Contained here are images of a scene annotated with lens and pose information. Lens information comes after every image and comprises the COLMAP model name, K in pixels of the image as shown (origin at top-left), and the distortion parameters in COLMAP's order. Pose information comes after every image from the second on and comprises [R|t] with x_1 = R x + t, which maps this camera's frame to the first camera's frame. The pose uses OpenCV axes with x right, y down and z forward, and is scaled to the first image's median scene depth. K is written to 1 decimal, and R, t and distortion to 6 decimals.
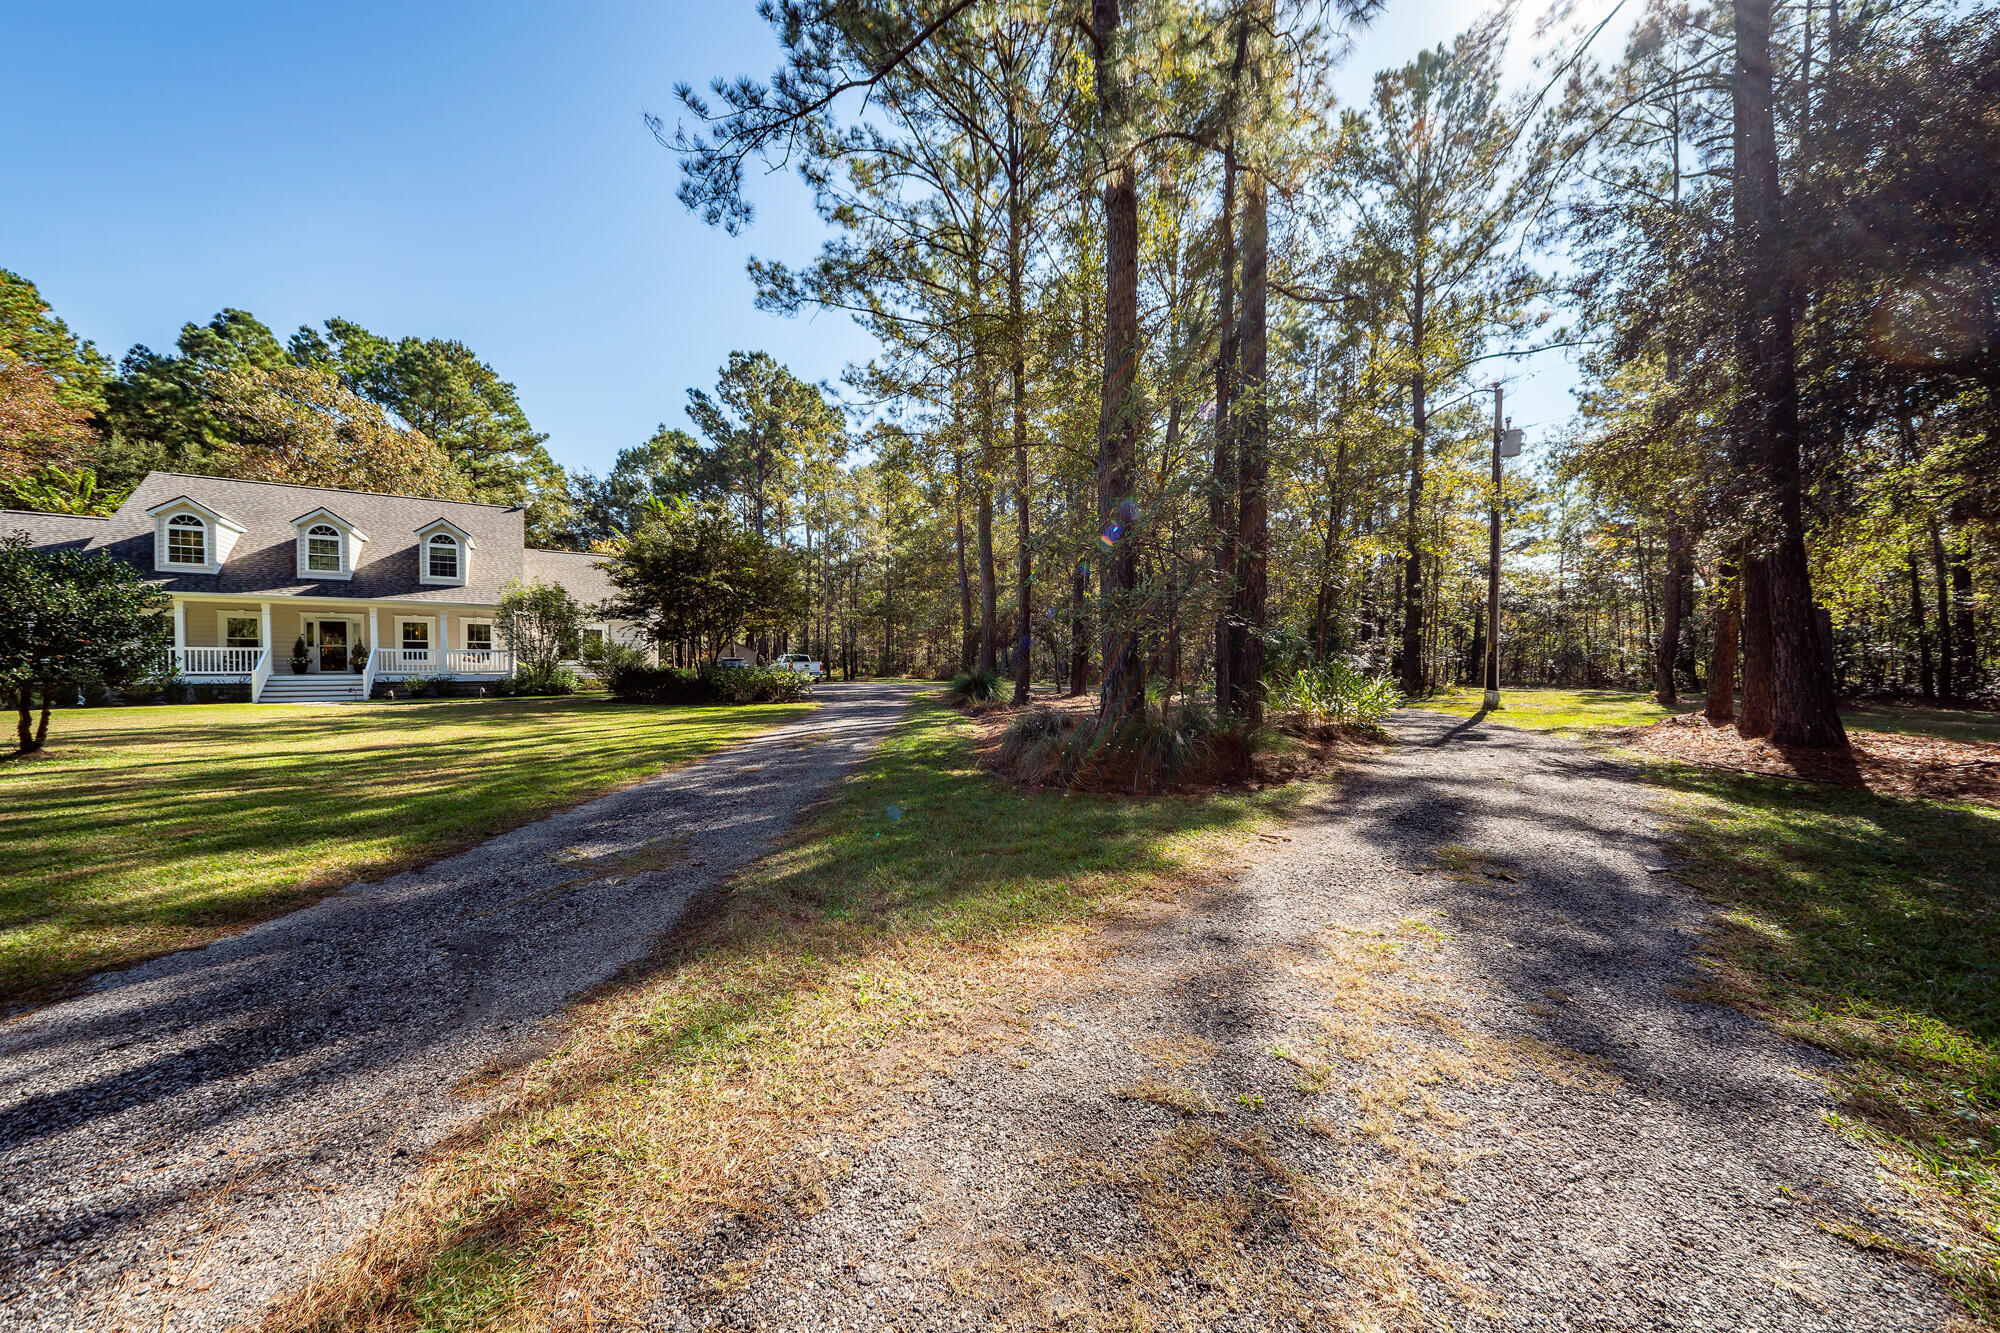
lens RADIAL K [[697.8, 0, 1010.2], [0, 697.8, 686.2], [0, 0, 1]] dist [-0.015162, 0.000408]
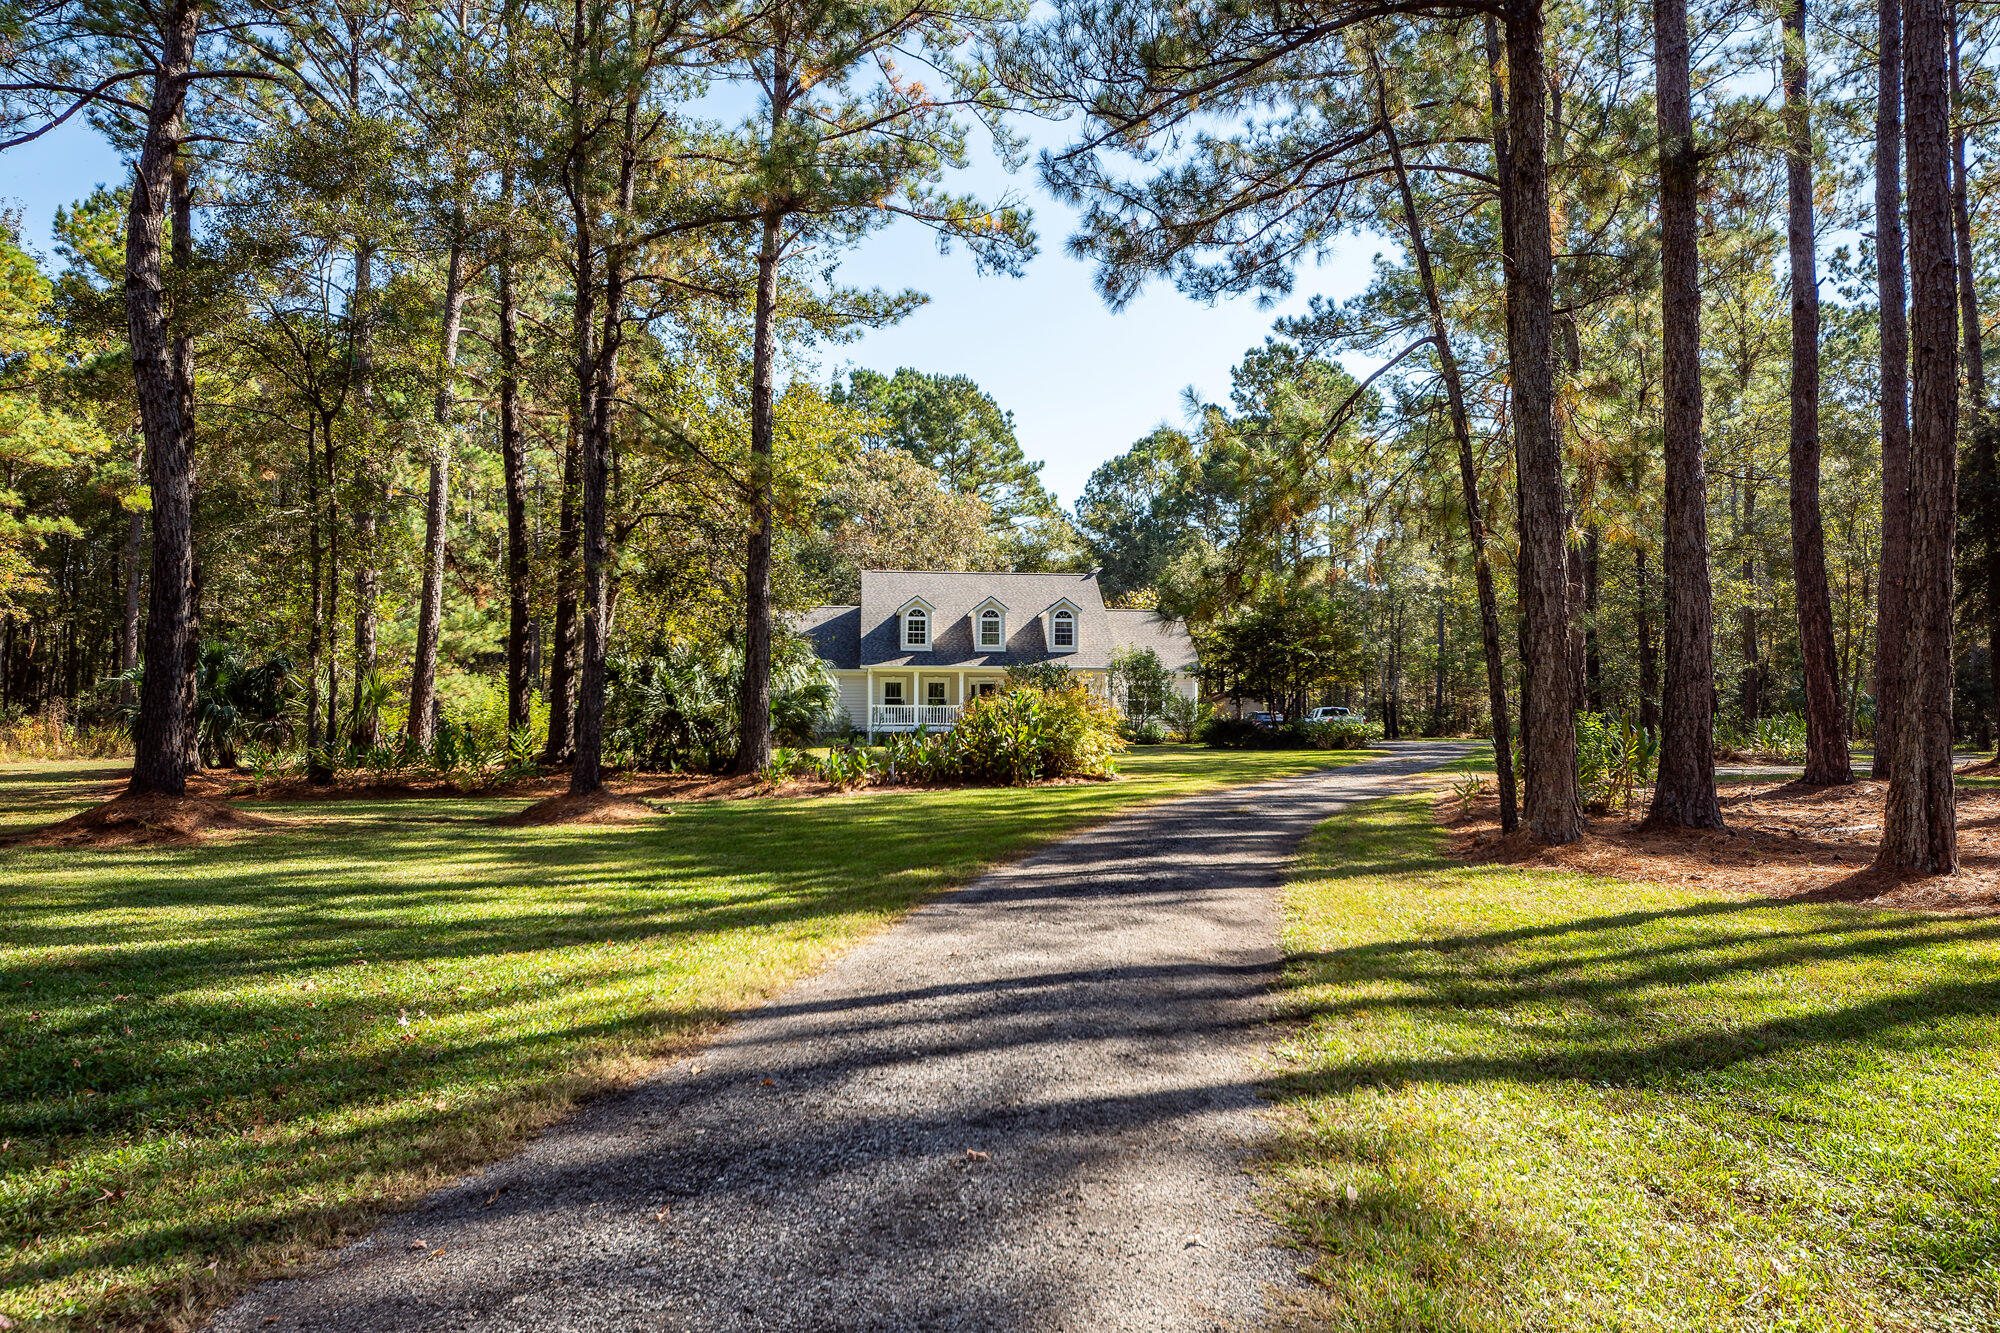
lens RADIAL K [[1356.1, 0, 1009.0], [0, 1356.1, 672.4], [0, 0, 1]] dist [0.017290, 0.000283]
pose [[0.889886, -0.017617, -0.455842, 0.193441], [-0.013765, 0.997762, -0.065432, 0.050669], [0.455975, 0.064501, 0.887652, -1.273962]]
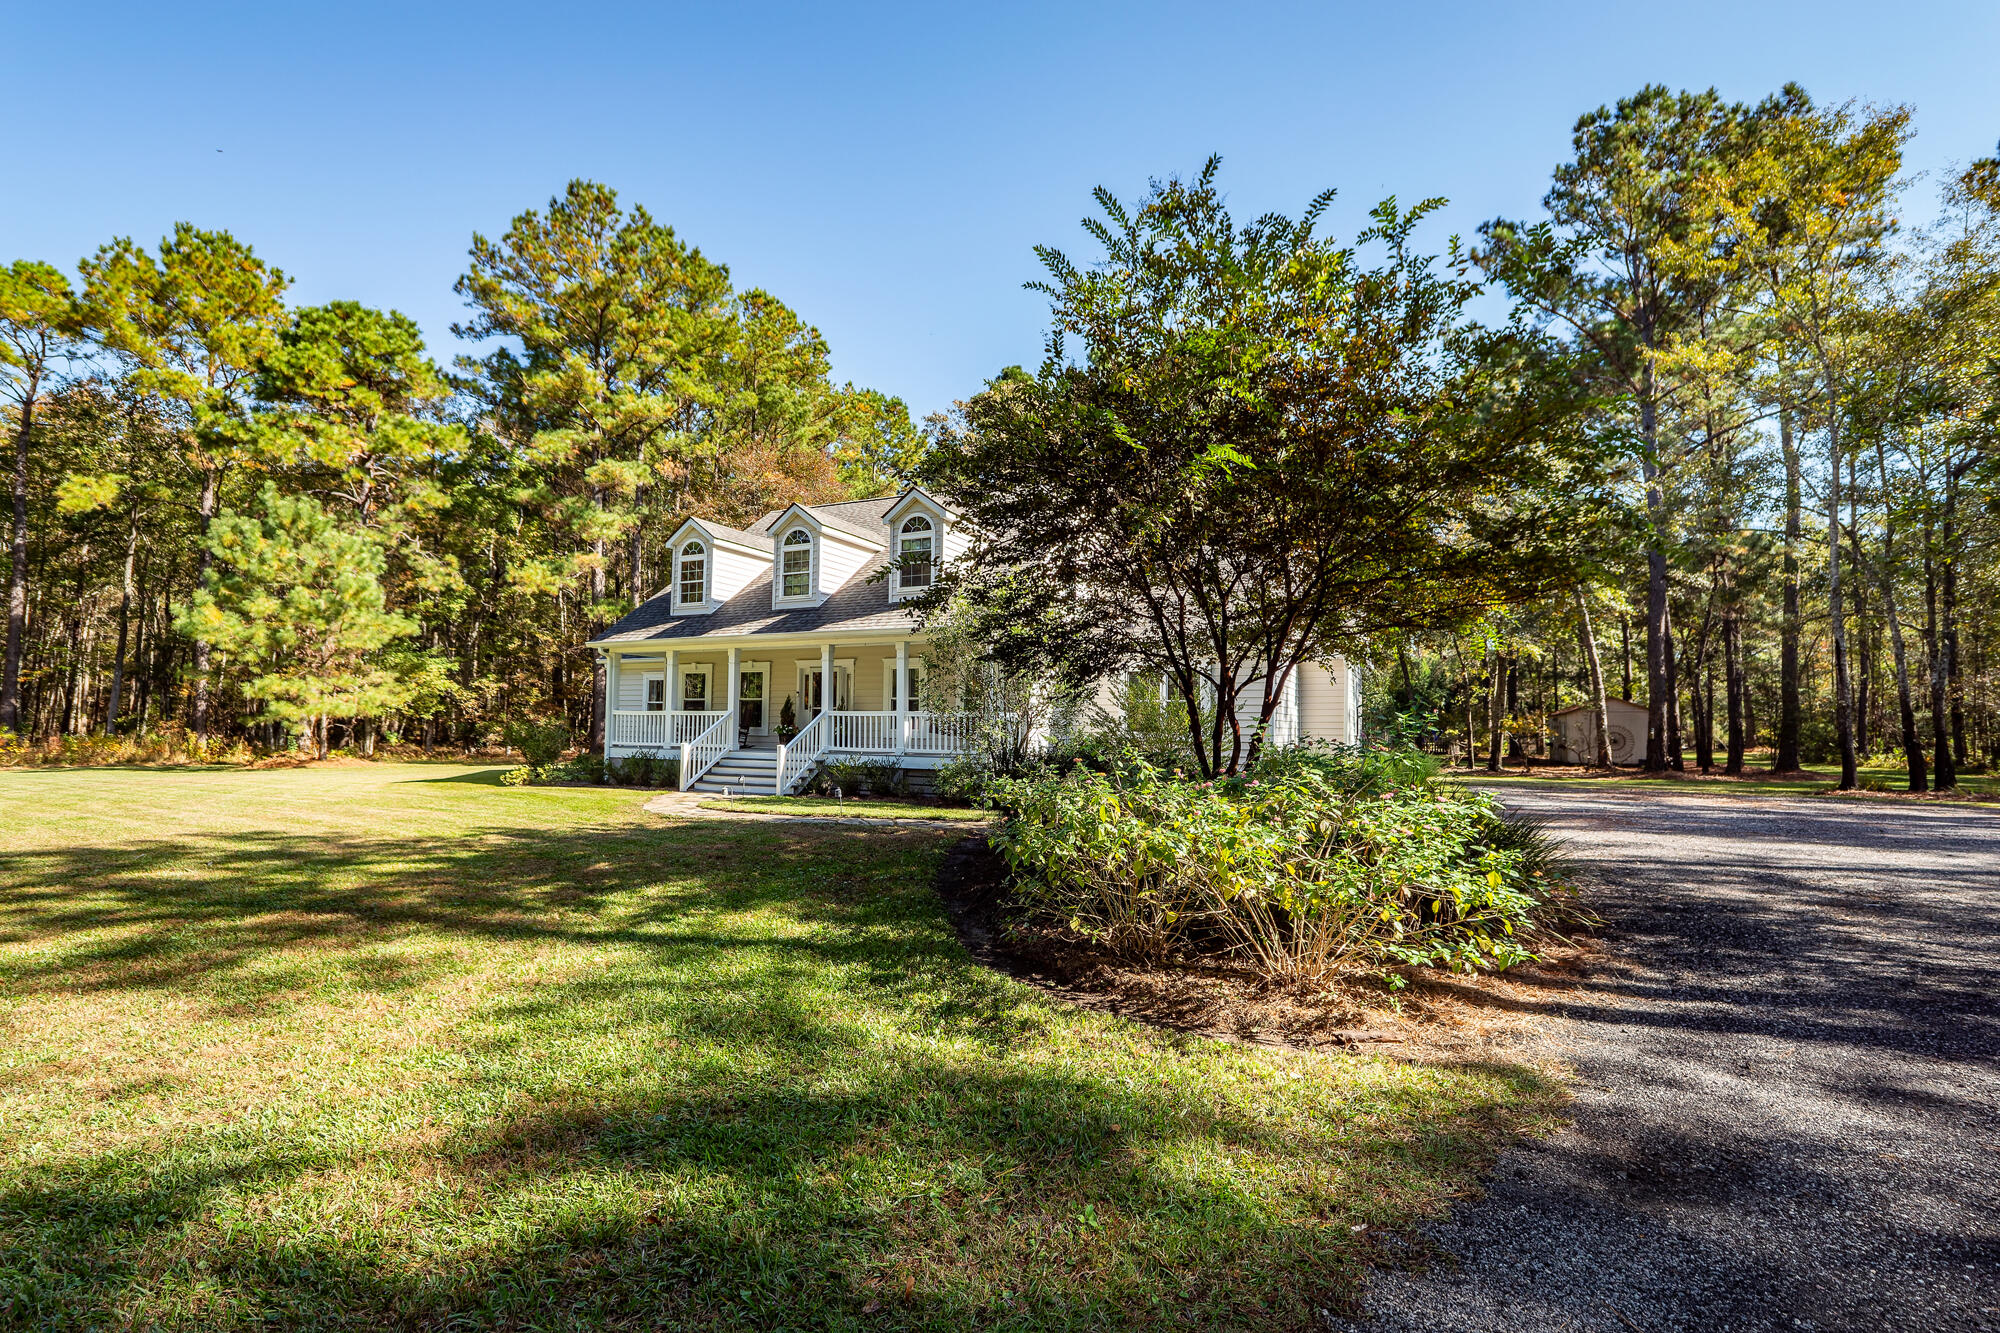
lens RADIAL K [[845.1, 0, 1019.0], [0, 845.1, 693.5], [0, 0, 1]] dist [0.002525, -0.000021]
pose [[0.495107, -0.031509, -0.868260, -0.176445], [-0.037251, 0.997653, -0.057446, -0.033918], [0.868033, 0.060786, 0.492772, 0.809125]]
